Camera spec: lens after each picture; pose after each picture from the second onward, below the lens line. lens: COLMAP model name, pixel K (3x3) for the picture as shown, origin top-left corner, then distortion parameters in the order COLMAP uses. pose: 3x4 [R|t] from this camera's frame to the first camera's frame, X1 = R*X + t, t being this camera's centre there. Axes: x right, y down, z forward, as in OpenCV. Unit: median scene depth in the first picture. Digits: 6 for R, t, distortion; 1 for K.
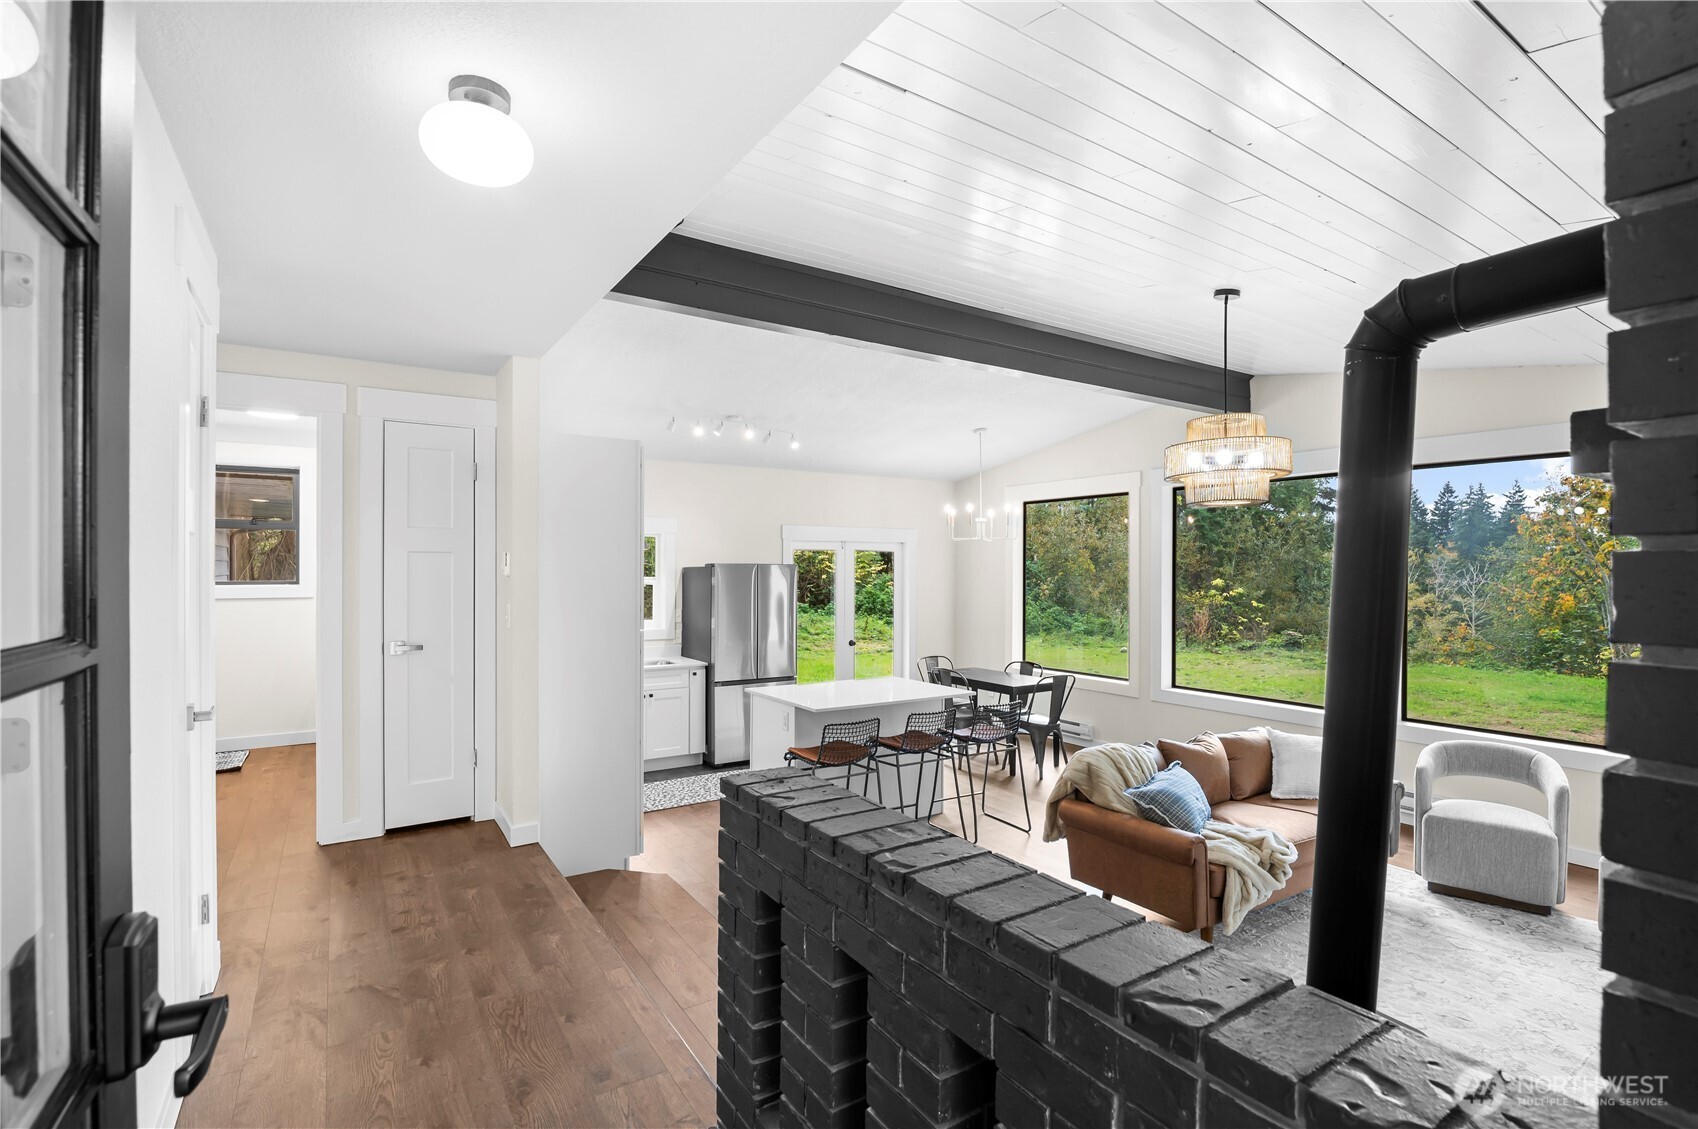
lens RADIAL K [[782.4, 0, 853.0], [0, 782.4, 563.1], [0, 0, 1]] dist [-0.020129, 0.000765]
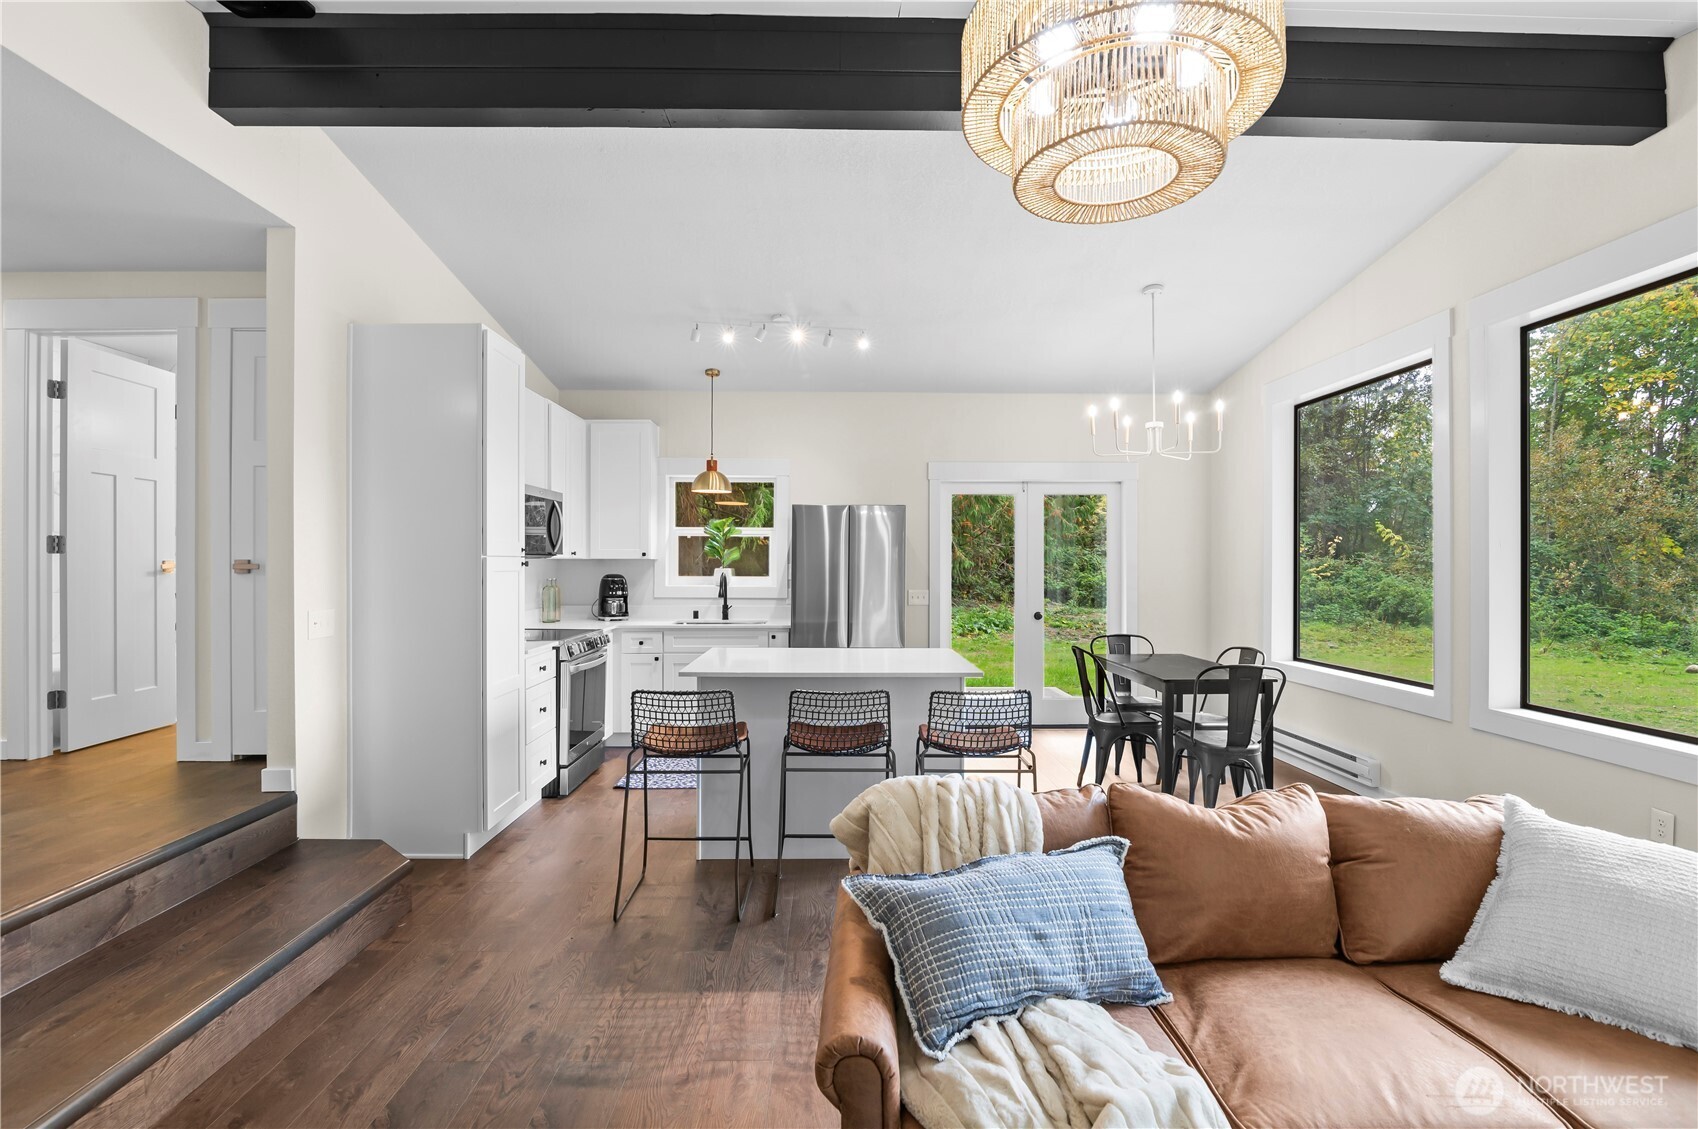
lens RADIAL K [[782.4, 0, 853.0], [0, 782.4, 563.1], [0, 0, 1]] dist [-0.020129, 0.000765]
pose [[0.849980, -0.002415, -0.526809, 0.300308], [0.005685, 0.999973, 0.004590, 0.057058], [0.526784, -0.006896, 0.849971, 0.320505]]
